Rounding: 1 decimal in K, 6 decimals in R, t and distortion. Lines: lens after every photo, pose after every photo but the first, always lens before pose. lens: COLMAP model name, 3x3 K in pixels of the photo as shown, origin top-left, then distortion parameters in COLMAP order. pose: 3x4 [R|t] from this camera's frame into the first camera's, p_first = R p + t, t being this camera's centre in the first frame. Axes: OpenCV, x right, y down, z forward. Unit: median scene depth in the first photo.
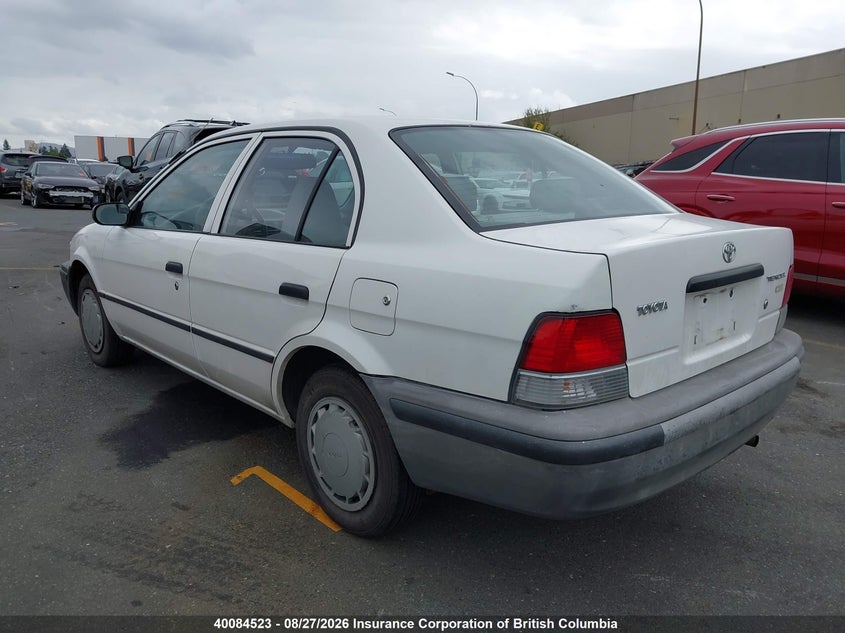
lens RADIAL K [[669.7, 0, 422.5], [0, 669.7, 316.5], [0, 0, 1]] dist [-0.000129, -0.008232]
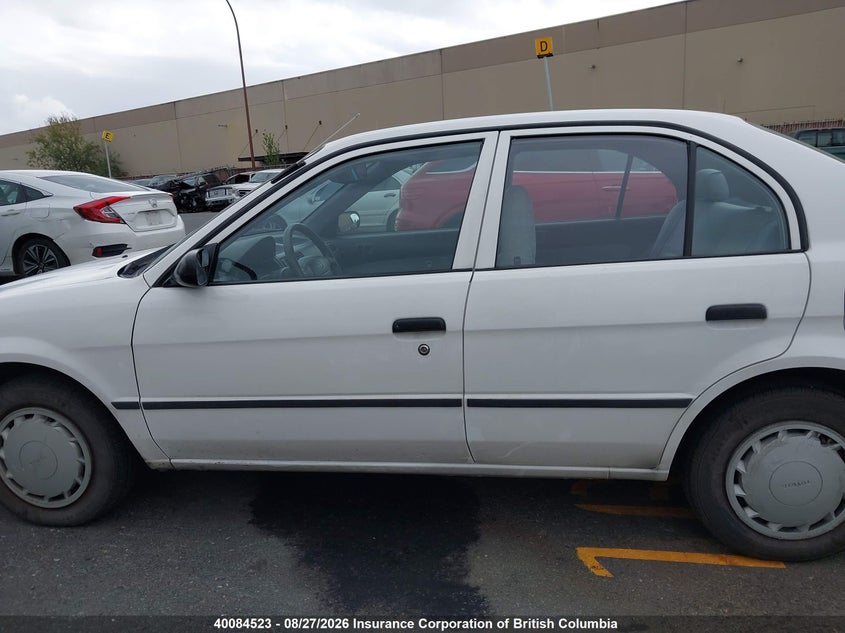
lens RADIAL K [[669.7, 0, 422.5], [0, 669.7, 316.5], [0, 0, 1]] dist [-0.000129, -0.008232]
pose [[0.779830, -0.179278, 0.599770, -0.877139], [0.185981, 0.981204, 0.051478, -0.131050], [-0.597726, 0.071401, 0.798515, 0.488077]]
